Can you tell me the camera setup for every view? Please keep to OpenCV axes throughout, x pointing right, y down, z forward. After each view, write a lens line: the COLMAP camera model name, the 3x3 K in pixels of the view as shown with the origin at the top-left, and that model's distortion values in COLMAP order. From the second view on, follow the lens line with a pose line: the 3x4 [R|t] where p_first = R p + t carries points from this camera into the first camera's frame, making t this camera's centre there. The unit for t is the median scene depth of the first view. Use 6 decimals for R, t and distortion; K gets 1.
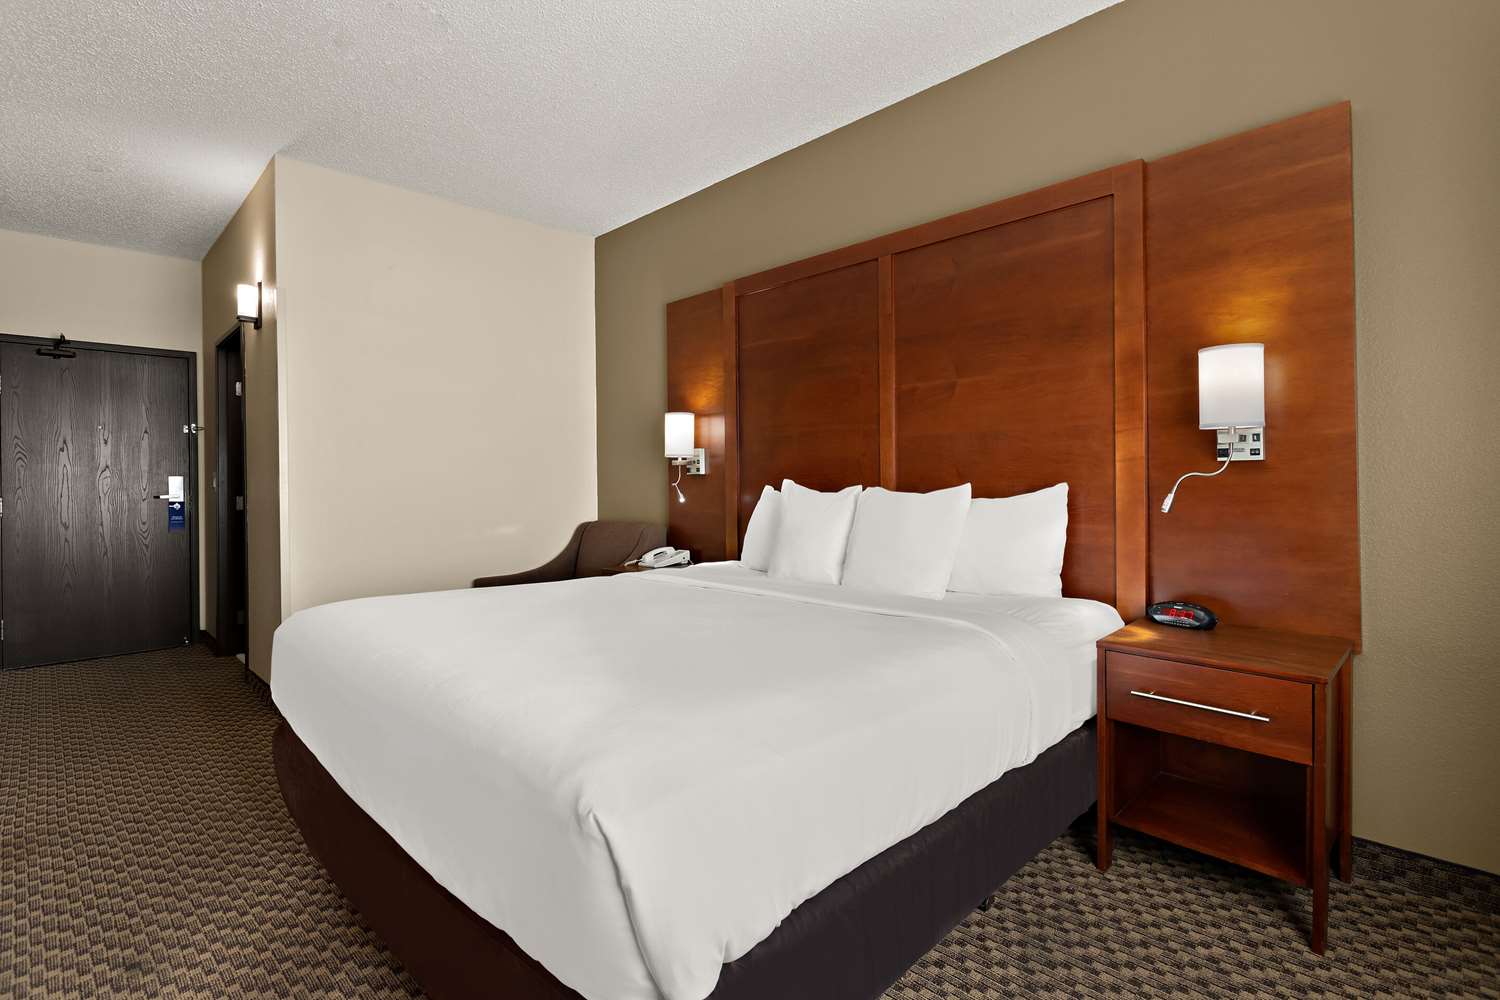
lens RADIAL K [[701.7, 0, 745.4], [0, 701.7, 471.6], [0, 0, 1]] dist [-0.000235, 0.000046]
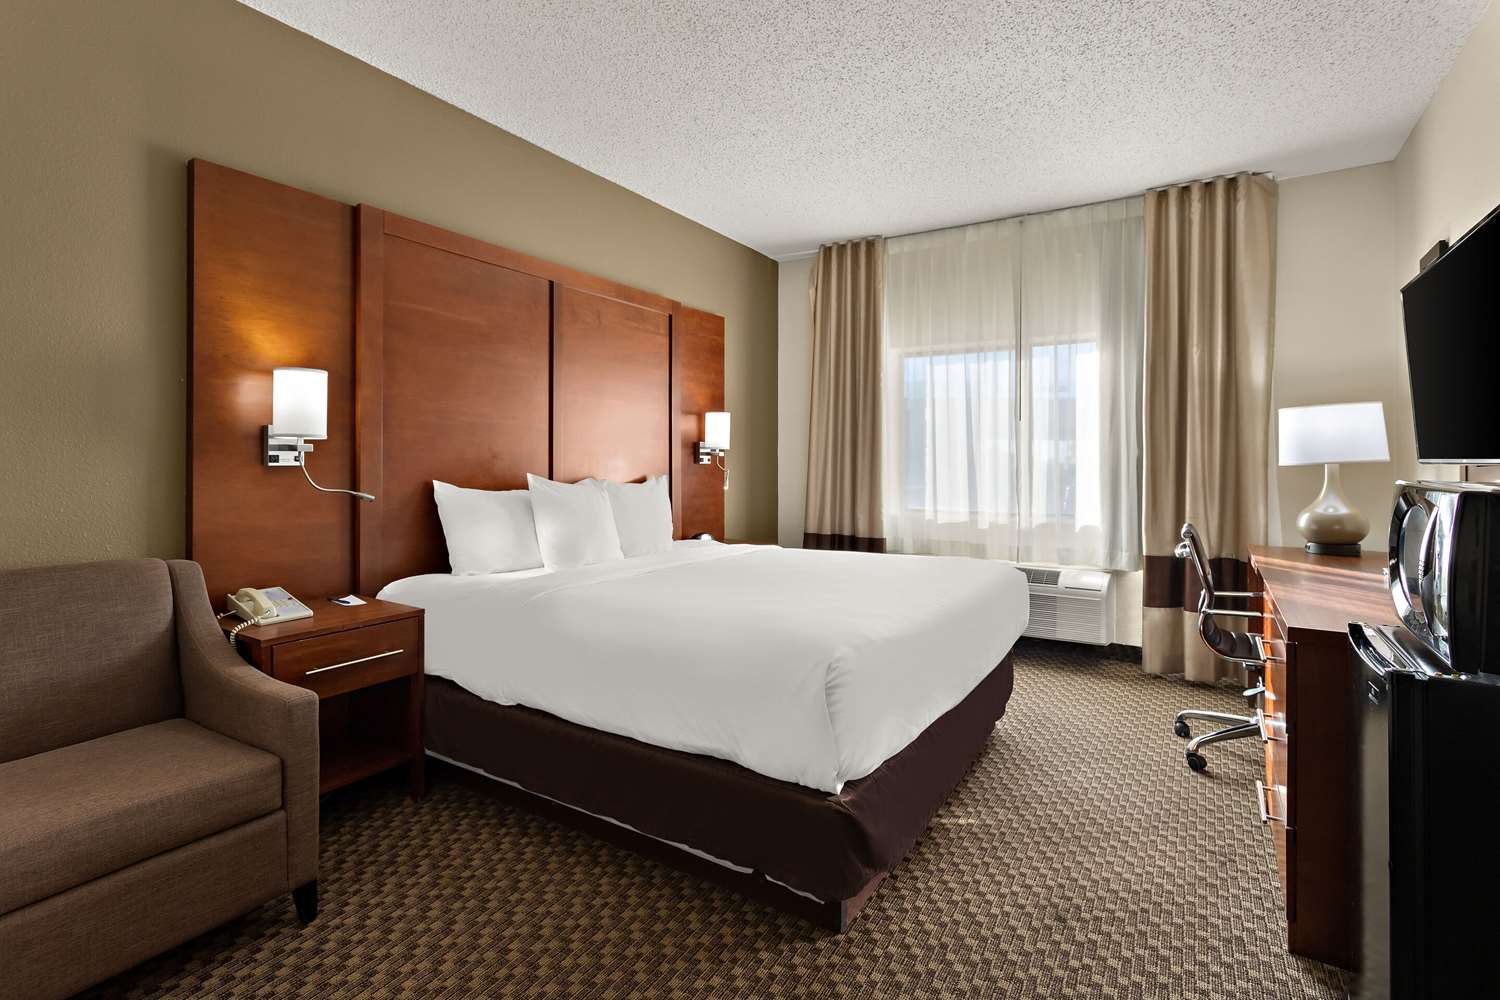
lens RADIAL K [[701.7, 0, 745.4], [0, 701.7, 471.6], [0, 0, 1]] dist [-0.000235, 0.000046]
pose [[-0.220661, 0.012807, 0.975266, -1.282255], [0.010642, 0.999886, -0.010723, 0.031561], [-0.975292, 0.008013, -0.220772, 1.207771]]
